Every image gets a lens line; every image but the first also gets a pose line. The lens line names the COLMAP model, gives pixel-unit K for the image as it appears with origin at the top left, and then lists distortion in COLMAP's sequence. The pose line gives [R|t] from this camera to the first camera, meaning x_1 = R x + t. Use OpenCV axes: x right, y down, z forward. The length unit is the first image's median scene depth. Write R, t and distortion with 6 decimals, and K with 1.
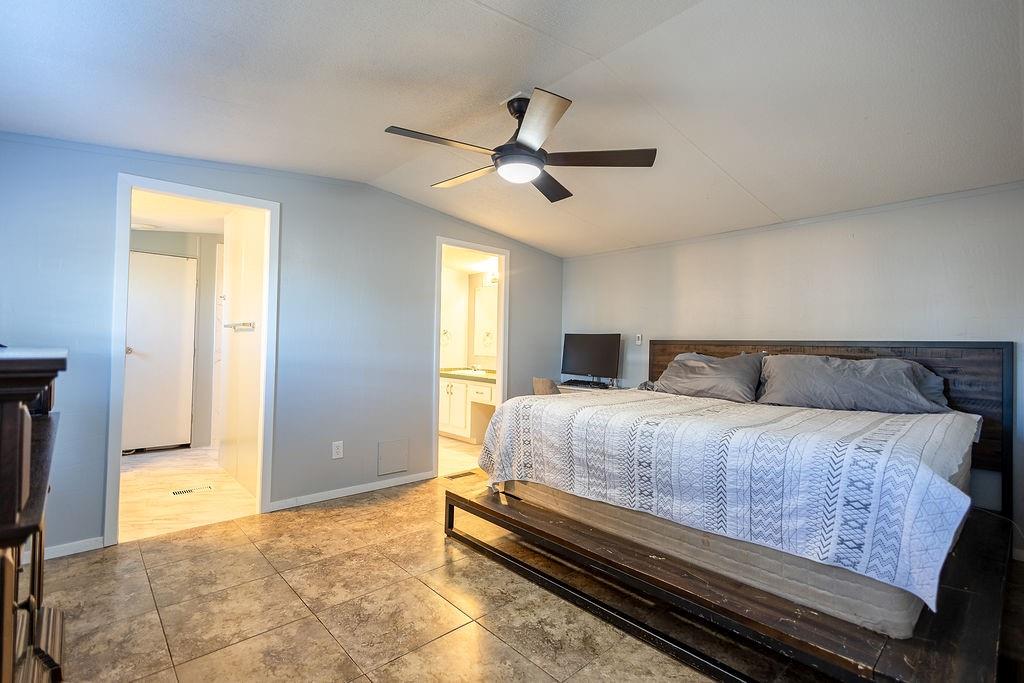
lens RADIAL K [[469.7, 0, 513.4], [0, 469.7, 342.2], [0, 0, 1]] dist [0.008880, 0.000885]
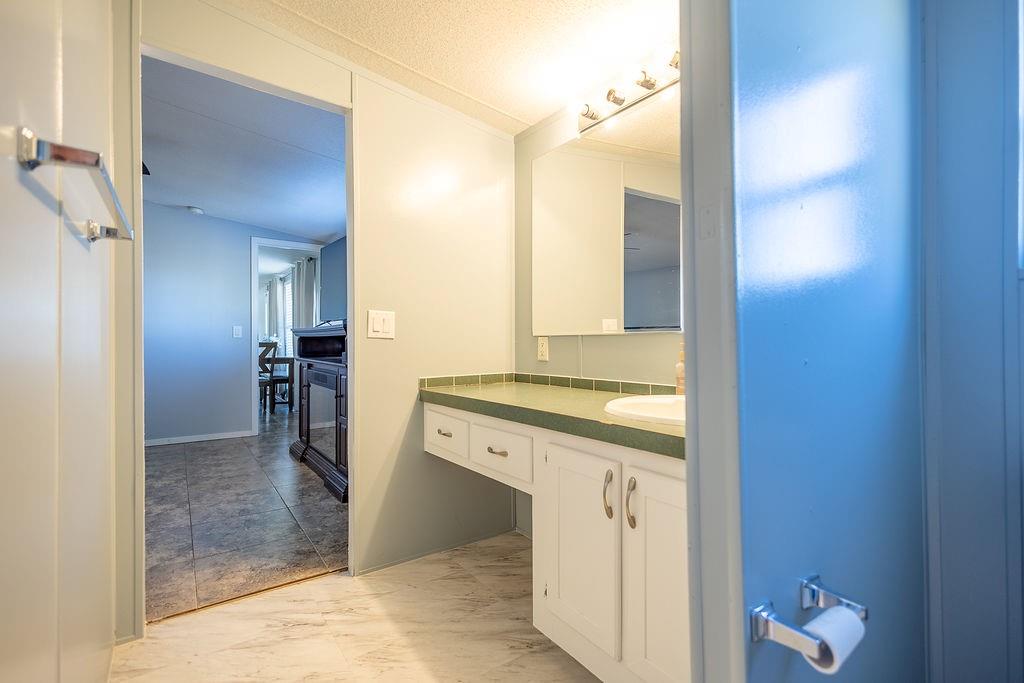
lens RADIAL K [[469.7, 0, 515.2], [0, 469.7, 341.6], [0, 0, 1]] dist [0.008880, 0.000885]
pose [[-0.992648, -0.020830, 0.119227, -1.447856], [-0.021447, 0.999762, -0.003892, 0.052464], [-0.119118, -0.006420, -0.992859, 2.120914]]
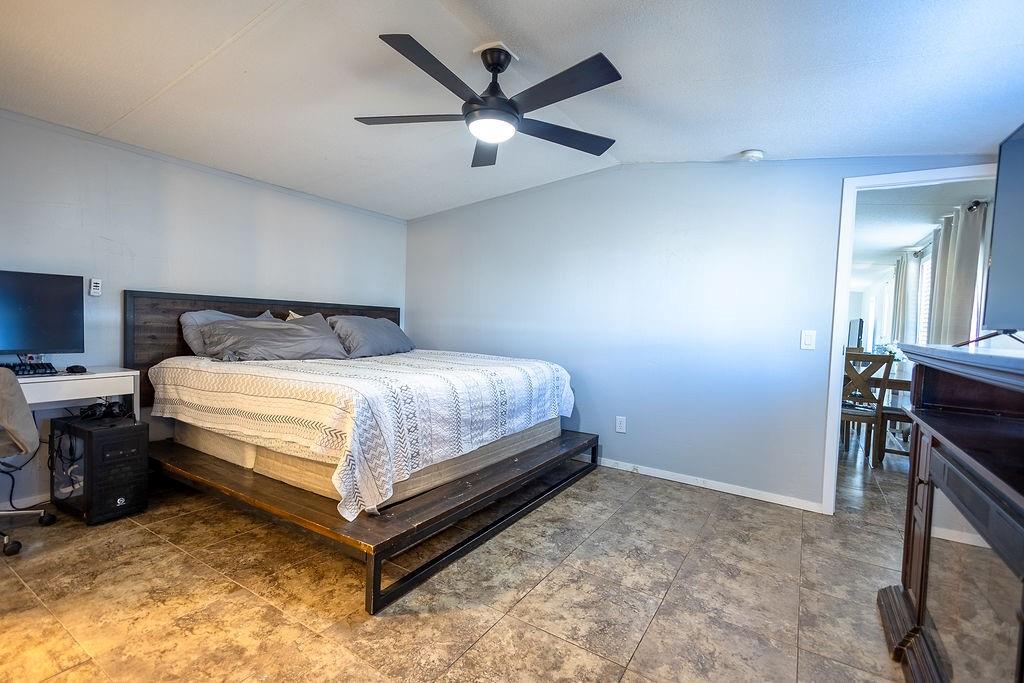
lens RADIAL K [[469.7, 0, 512.2], [0, 469.7, 342.4], [0, 0, 1]] dist [0.008880, 0.000885]
pose [[-0.261396, -0.072887, 0.962476, -0.983181], [-0.054771, 0.996658, 0.060600, -0.003064], [-0.963676, -0.036875, -0.264515, 1.271580]]
